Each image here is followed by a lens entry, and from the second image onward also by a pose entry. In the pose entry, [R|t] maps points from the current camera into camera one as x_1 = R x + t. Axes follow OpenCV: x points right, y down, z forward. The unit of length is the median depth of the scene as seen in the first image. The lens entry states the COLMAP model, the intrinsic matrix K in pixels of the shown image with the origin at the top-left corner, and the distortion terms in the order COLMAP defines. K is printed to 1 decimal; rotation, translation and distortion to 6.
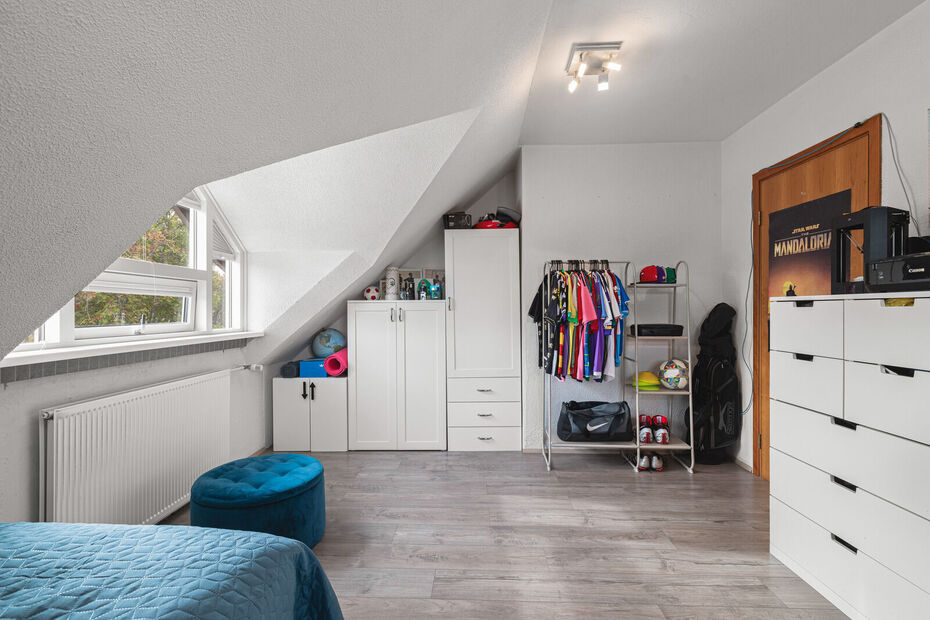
lens RADIAL K [[426.2, 0, 465.0], [0, 426.2, 310.0], [0, 0, 1]] dist [-0.000195, -0.000386]
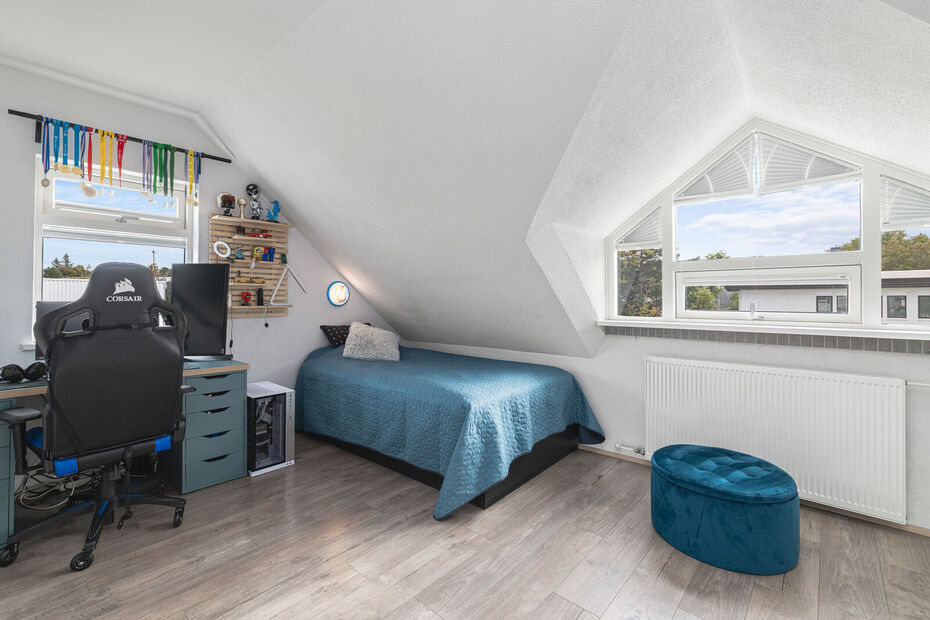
lens RADIAL K [[403.5, 0, 461.2], [0, 403.5, 295.3], [0, 0, 1]] dist [-0.000266, 0.000225]
pose [[-0.645211, -0.004652, -0.763990, 0.548360], [0.001076, 0.999975, -0.006998, -0.002490], [0.764004, -0.005337, -0.645190, 1.024283]]
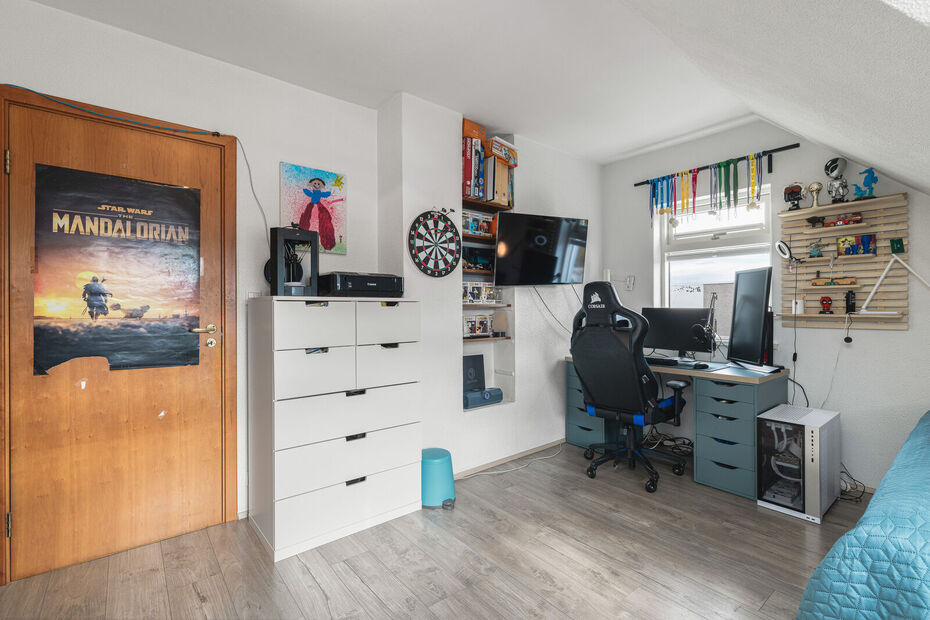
lens RADIAL K [[426.2, 0, 465.0], [0, 426.2, 310.0], [0, 0, 1]] dist [-0.000195, -0.000386]
pose [[-0.653074, 0.000642, 0.757294, -0.244061], [0.007047, 0.999961, 0.005230, -0.000396], [-0.757261, 0.008753, -0.653054, 1.090043]]
